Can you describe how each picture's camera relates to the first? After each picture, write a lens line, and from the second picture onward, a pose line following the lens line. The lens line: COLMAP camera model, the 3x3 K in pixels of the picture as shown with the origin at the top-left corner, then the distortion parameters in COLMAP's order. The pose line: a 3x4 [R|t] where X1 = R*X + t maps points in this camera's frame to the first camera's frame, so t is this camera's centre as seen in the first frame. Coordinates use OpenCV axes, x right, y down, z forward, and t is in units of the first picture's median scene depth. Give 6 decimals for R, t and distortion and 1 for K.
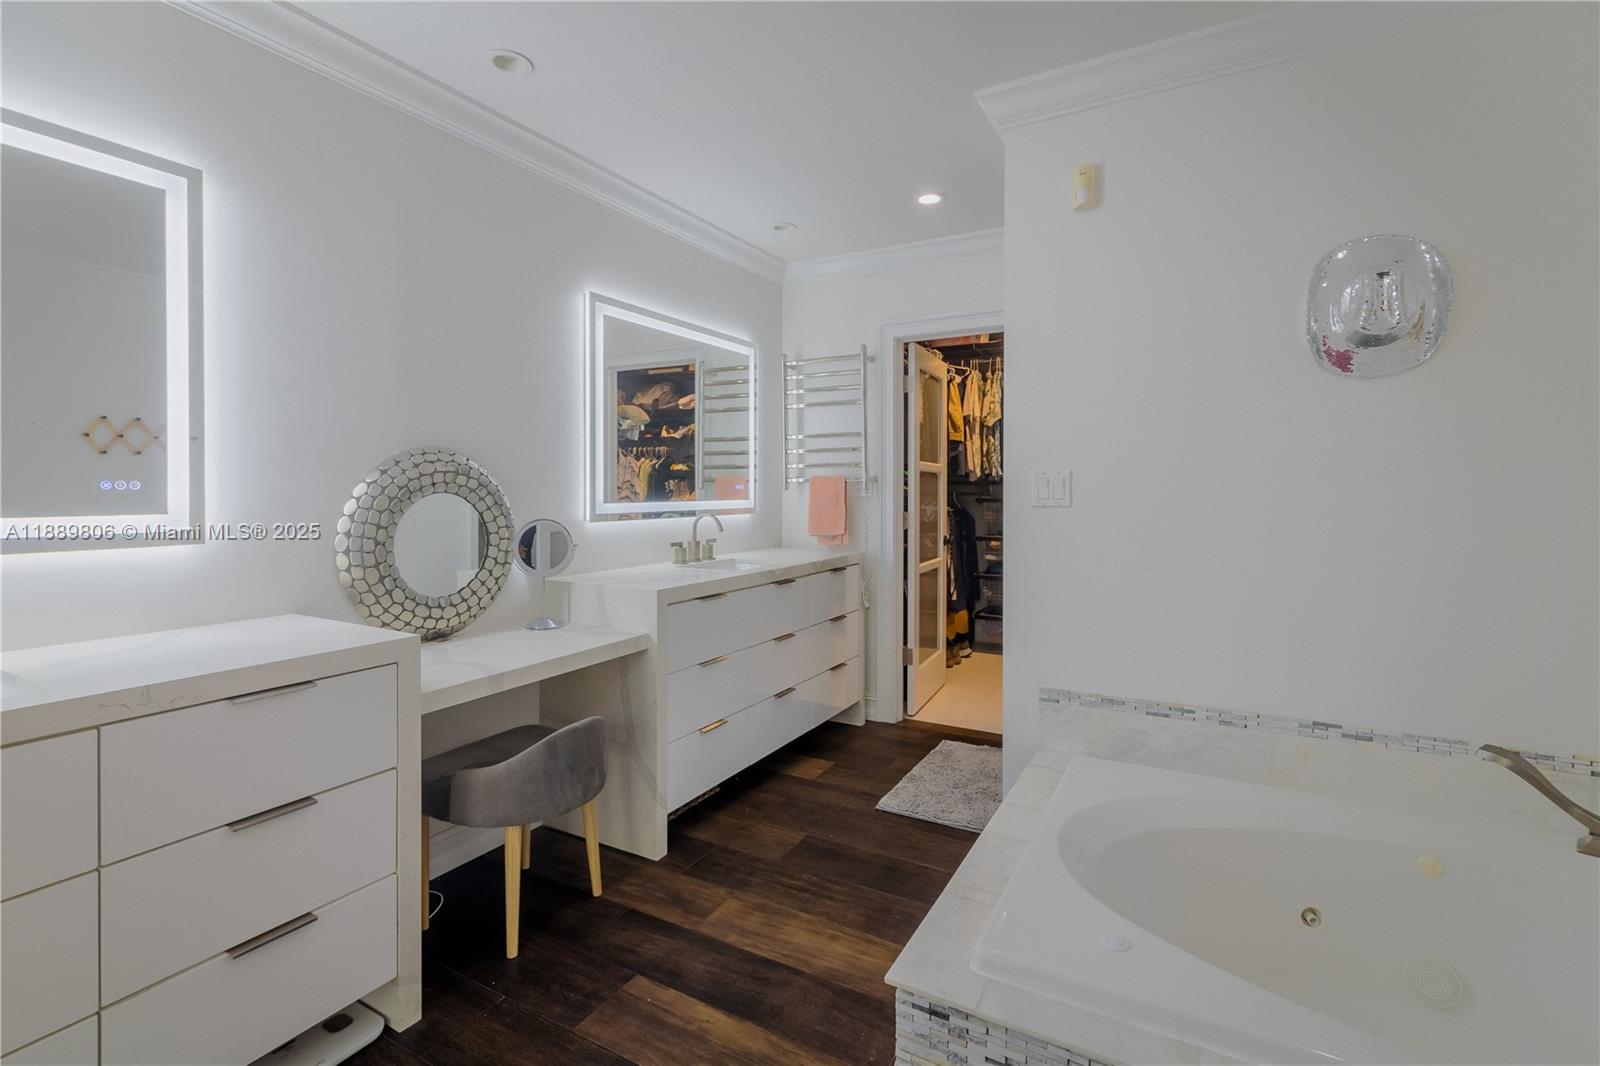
lens RADIAL K [[742.8, 0, 772.6], [0, 742.8, 489.6], [0, 0, 1]] dist [-0.016402, 0.000056]
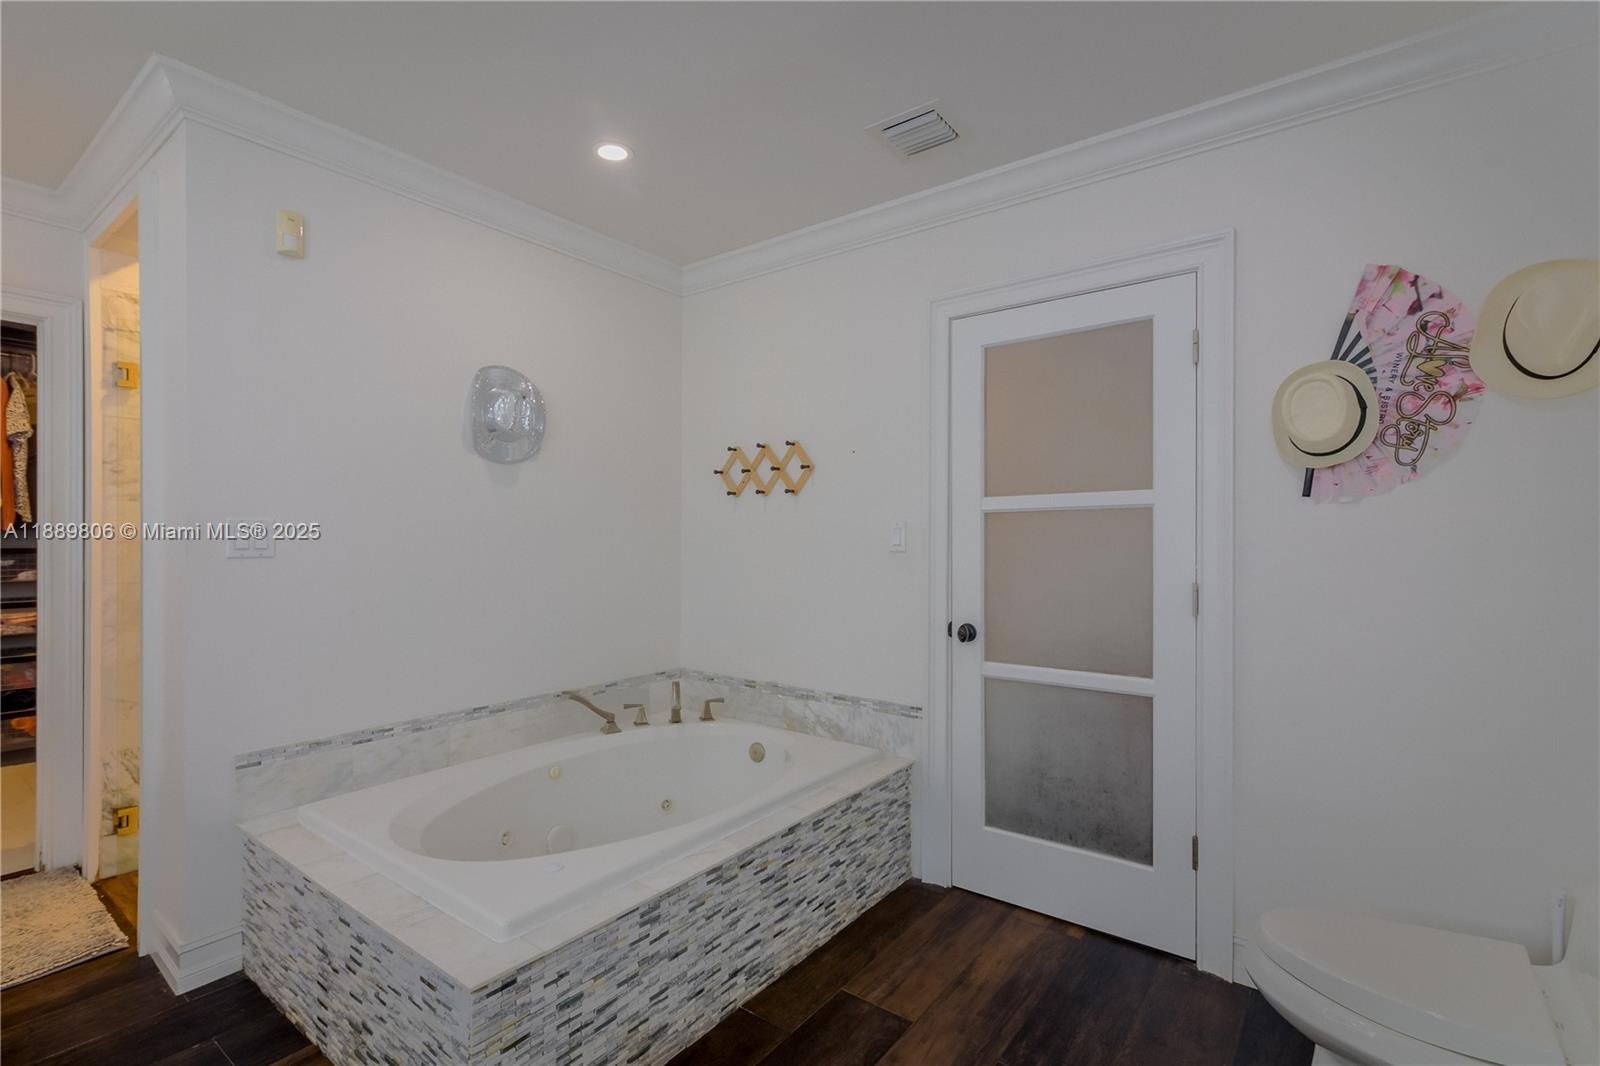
lens RADIAL K [[727.0, 0, 791.8], [0, 727.0, 533.4], [0, 0, 1]] dist [-0.001806, -0.000038]
pose [[0.114491, 0.006985, 0.993400, -0.517662], [0.002893, 0.999969, -0.007365, 0.001366], [-0.993420, 0.003717, 0.114467, 0.244070]]
